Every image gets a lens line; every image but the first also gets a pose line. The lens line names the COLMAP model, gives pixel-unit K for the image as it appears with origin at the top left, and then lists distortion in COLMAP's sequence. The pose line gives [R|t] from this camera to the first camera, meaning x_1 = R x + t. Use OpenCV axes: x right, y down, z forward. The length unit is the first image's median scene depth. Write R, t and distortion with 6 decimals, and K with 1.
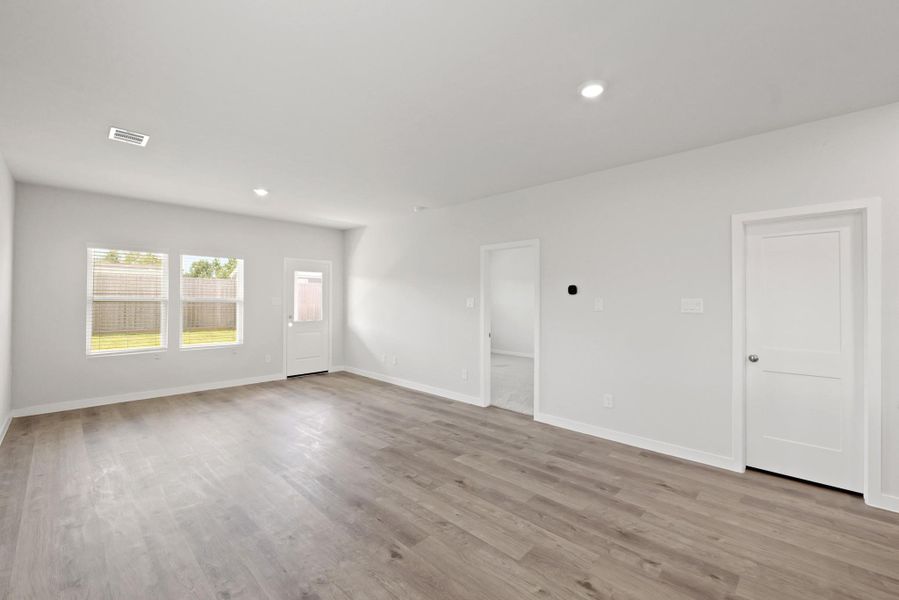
lens RADIAL K [[375.9, 0, 449.5], [0, 375.9, 300.0], [0, 0, 1]] dist [0.000105, -0.000020]
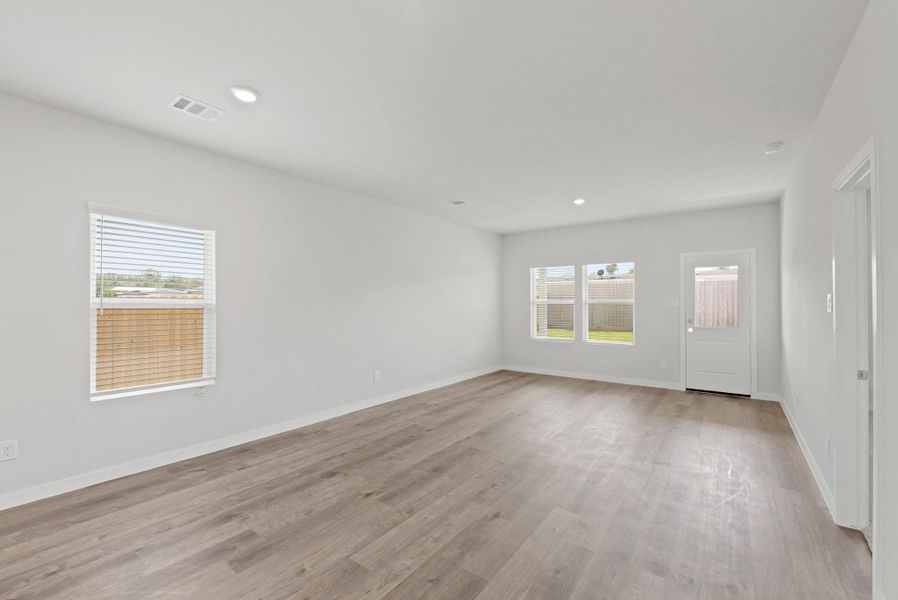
lens RADIAL K [[375.5, 0, 449.0], [0, 375.5, 300.0], [0, 0, 1]] dist [0.000105, -0.000020]
pose [[0.128303, -0.013647, -0.991641, 0.716319], [0.001606, 0.999907, -0.013553, 0.015404], [0.991734, 0.000147, 0.128313, 0.671936]]
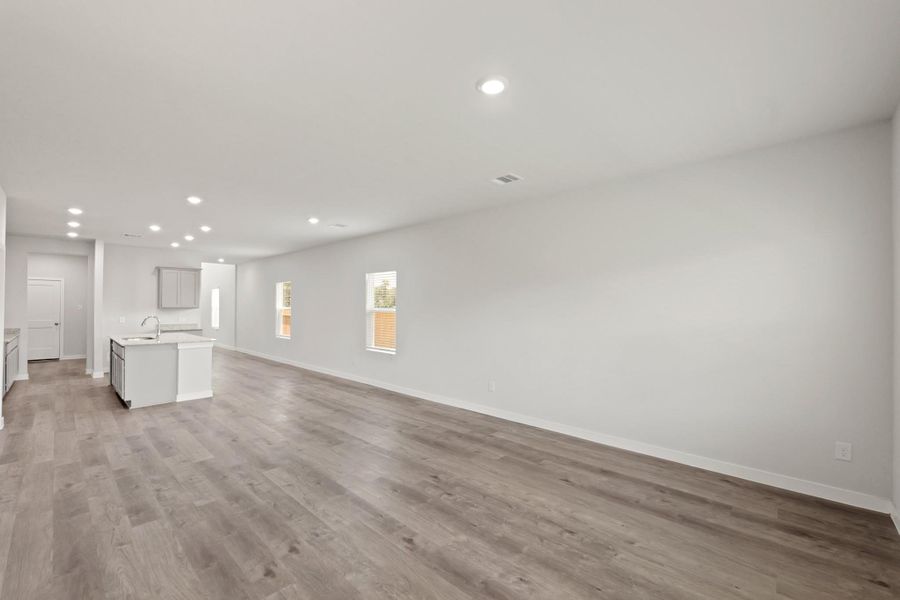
lens RADIAL K [[365.7, 0, 453.7], [0, 365.7, 311.4], [0, 0, 1]] dist [0.000166, -0.000047]
pose [[-0.999389, -0.009899, -0.033506, -0.613712], [-0.010125, 0.999927, 0.006566, -0.002641], [0.033439, 0.006901, -0.999417, 2.000943]]
